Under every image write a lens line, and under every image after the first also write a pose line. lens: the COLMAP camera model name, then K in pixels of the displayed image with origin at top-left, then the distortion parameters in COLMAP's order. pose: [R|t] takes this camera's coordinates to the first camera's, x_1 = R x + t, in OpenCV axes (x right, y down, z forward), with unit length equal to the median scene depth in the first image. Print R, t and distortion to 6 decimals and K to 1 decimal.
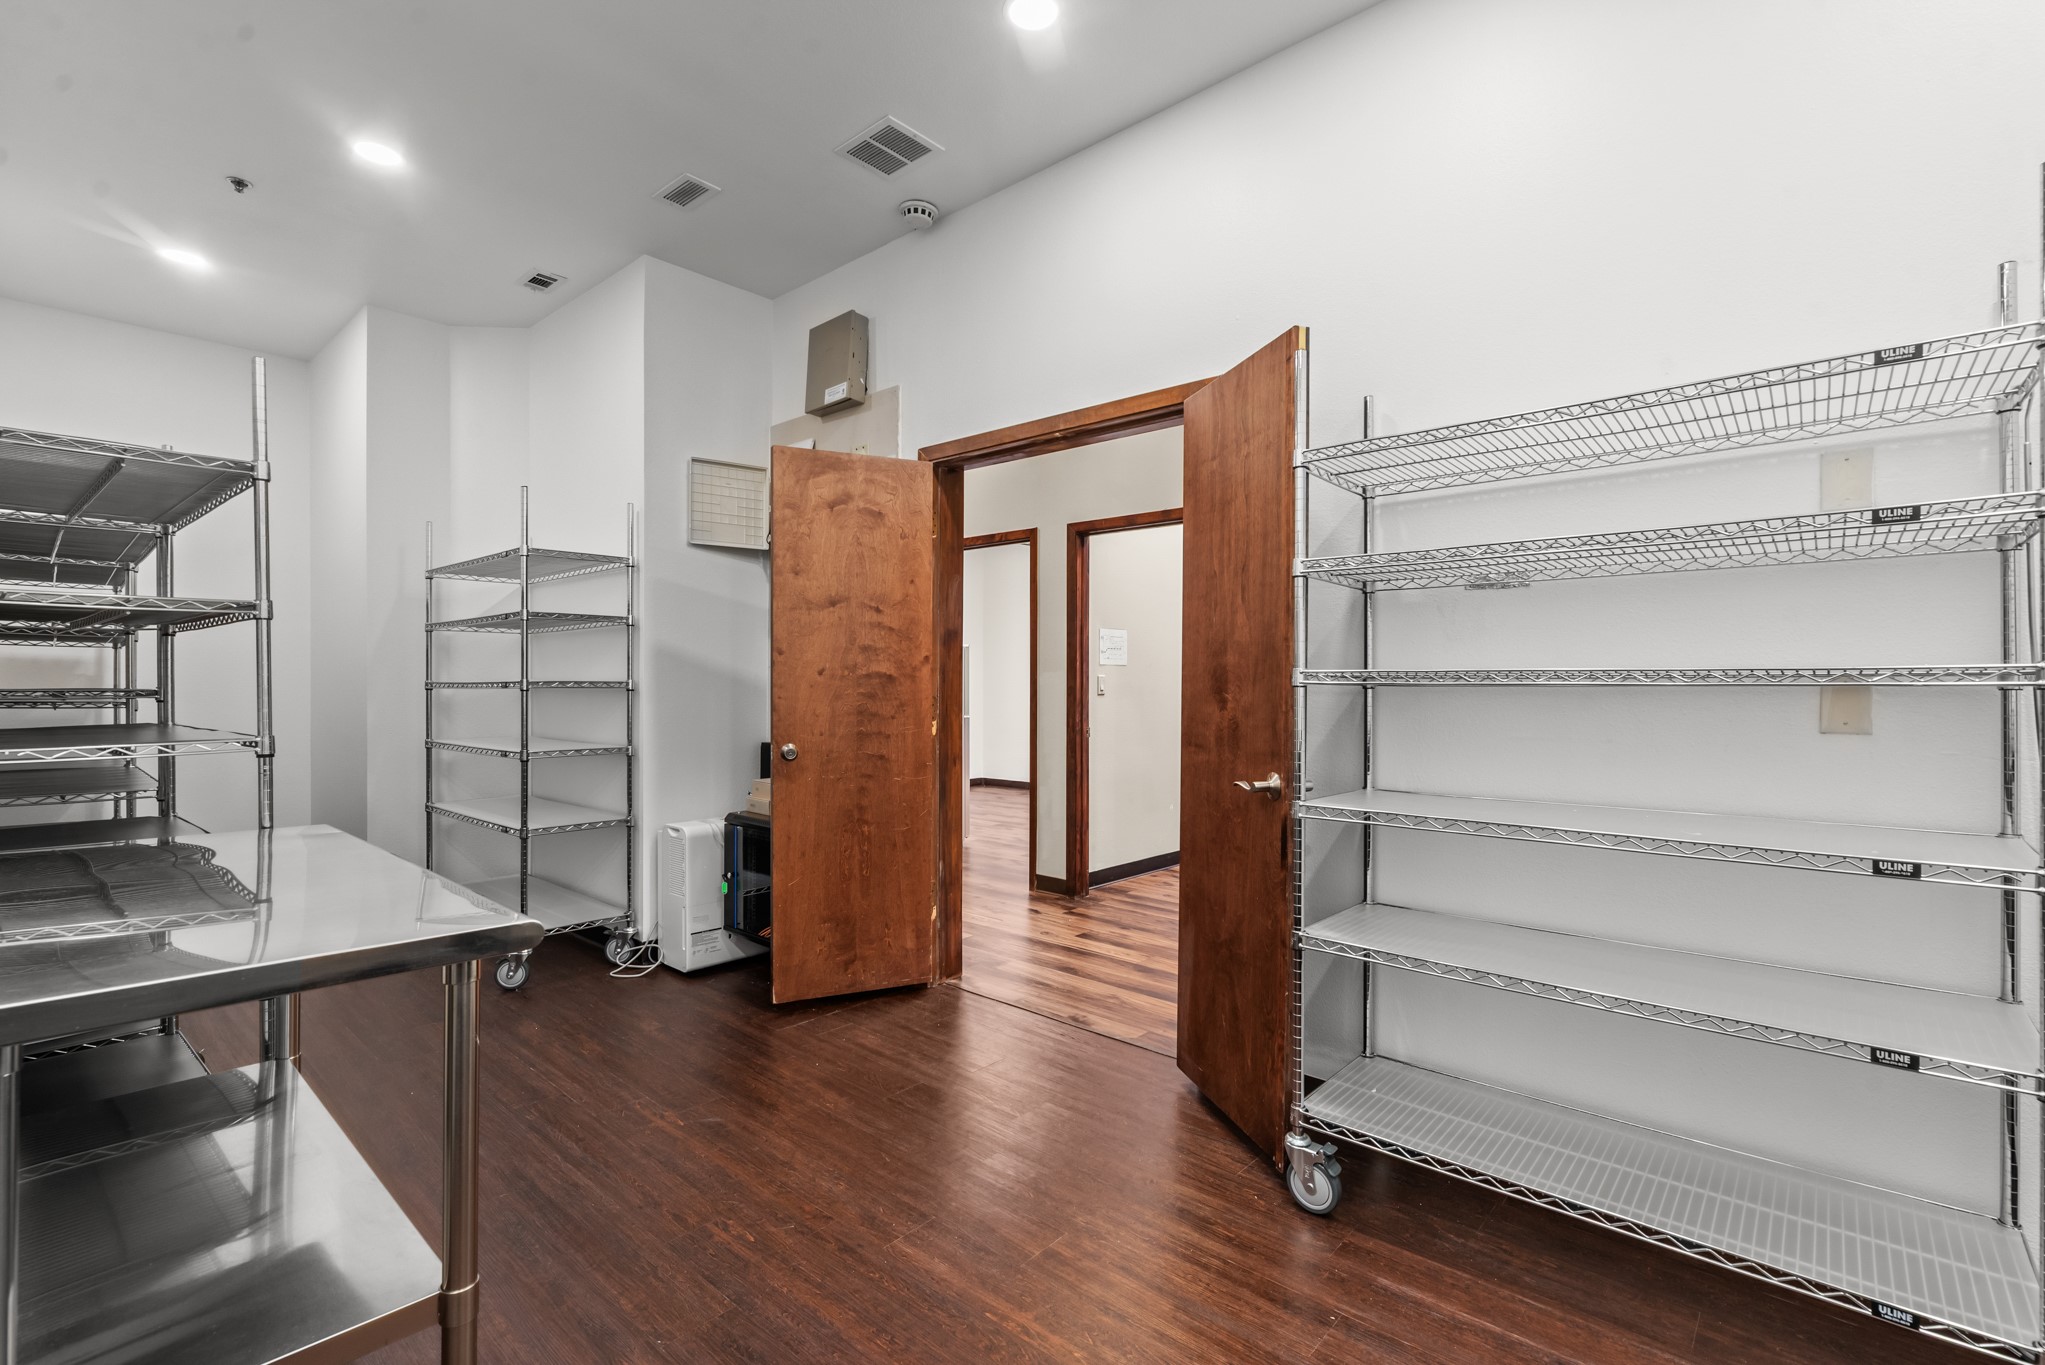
lens RADIAL K [[916.3, 0, 1029.1], [0, 916.3, 684.4], [0, 0, 1]] dist [0.002116, -0.001721]
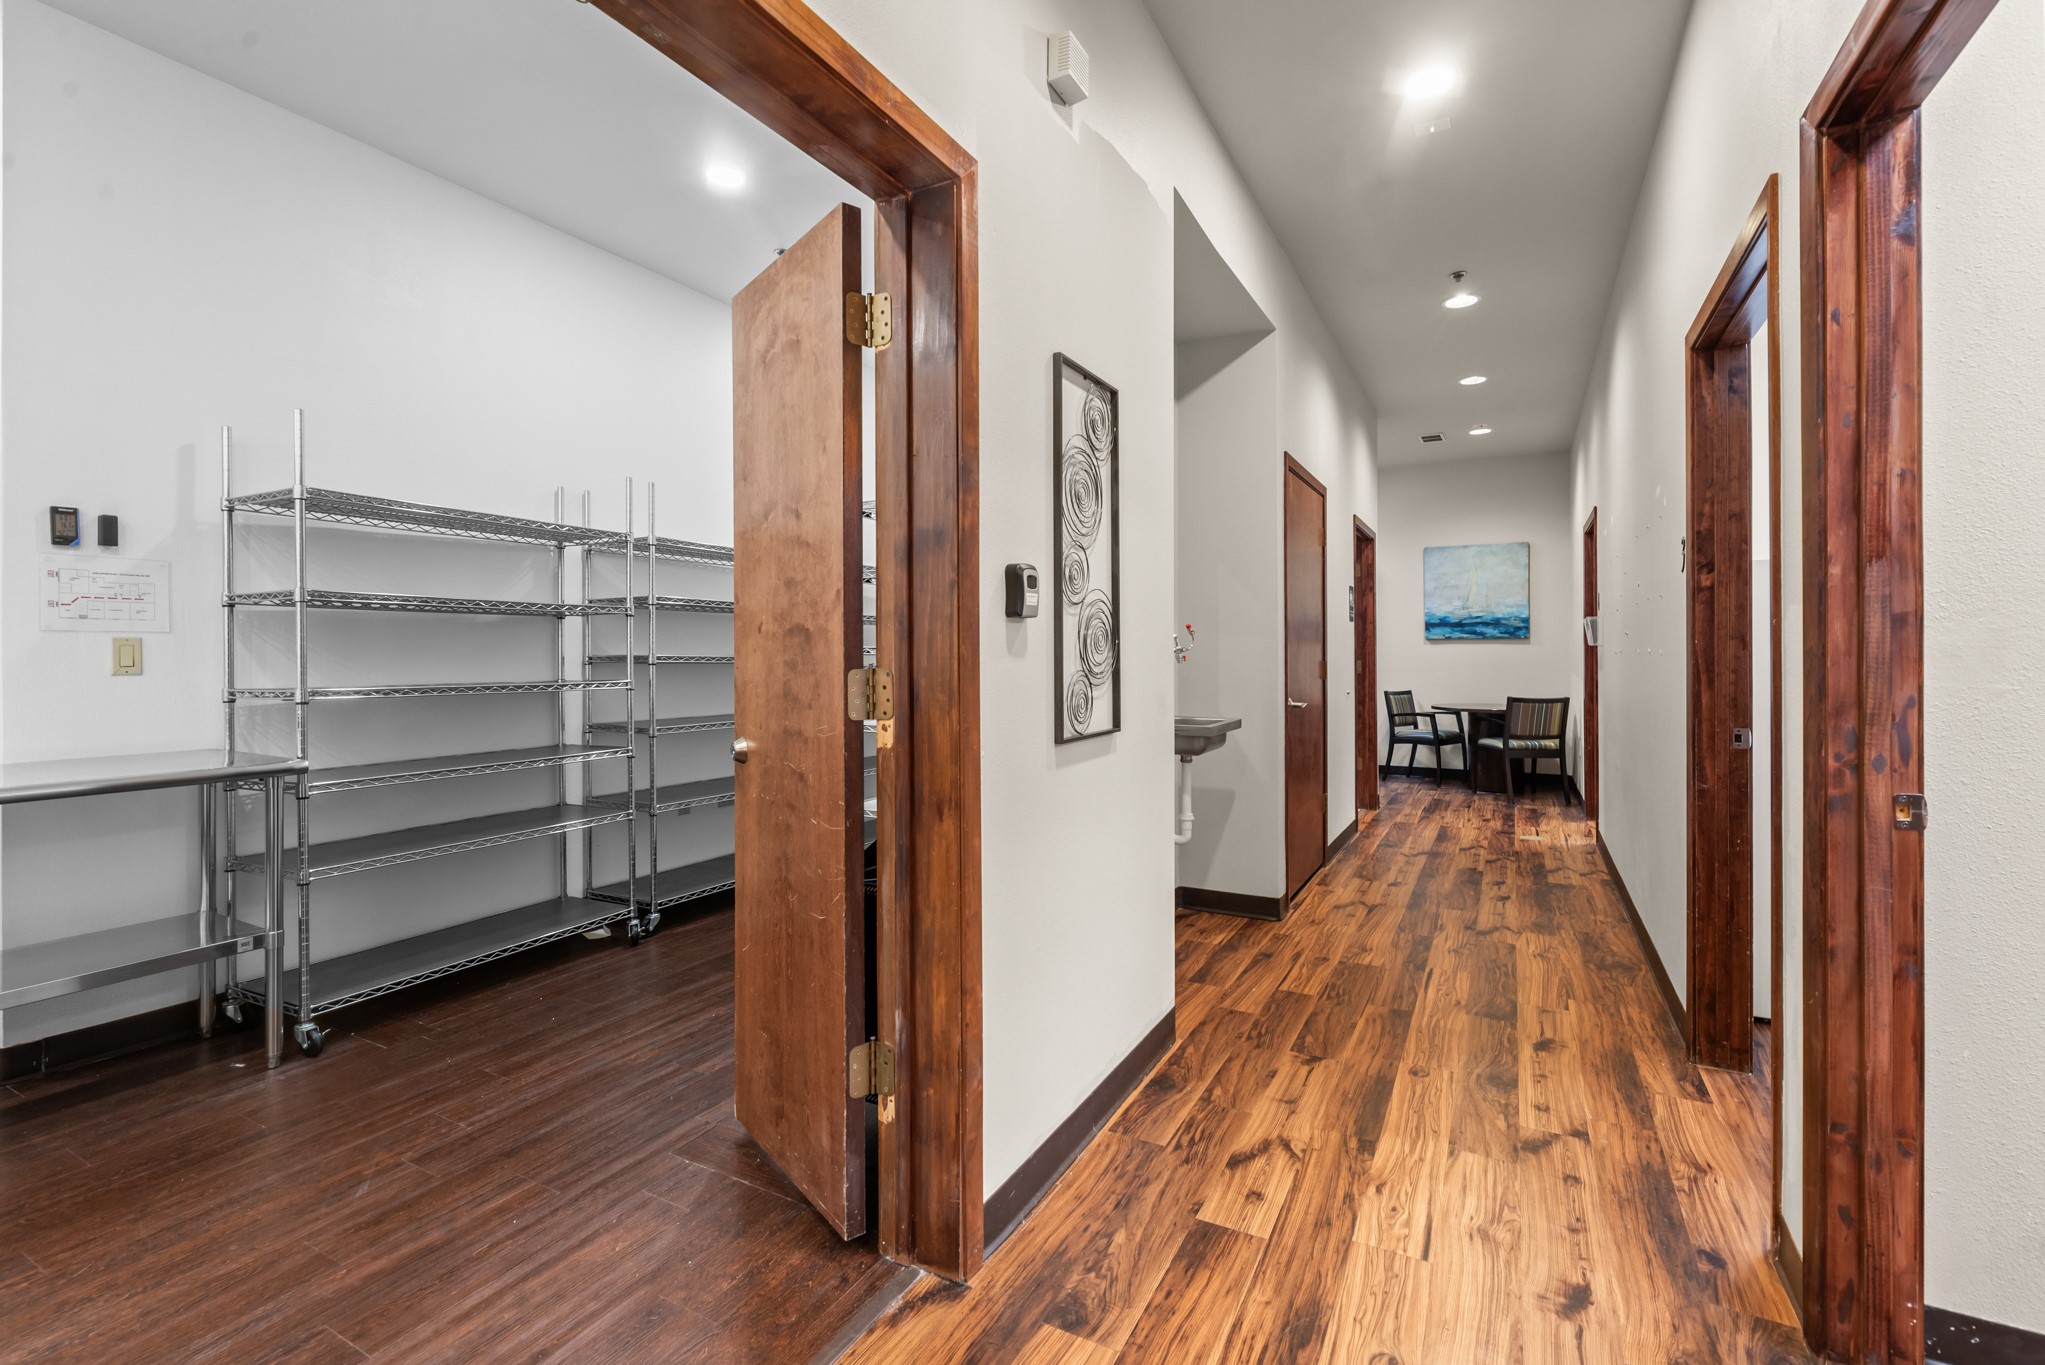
lens RADIAL K [[916.3, 0, 1016.8], [0, 916.3, 651.4], [0, 0, 1]] dist [0.002116, -0.001721]
pose [[0.225828, -0.004796, -0.974155, 0.415949], [0.000158, 0.999988, -0.004887, 0.006256], [0.974167, 0.000950, 0.225826, 1.010572]]
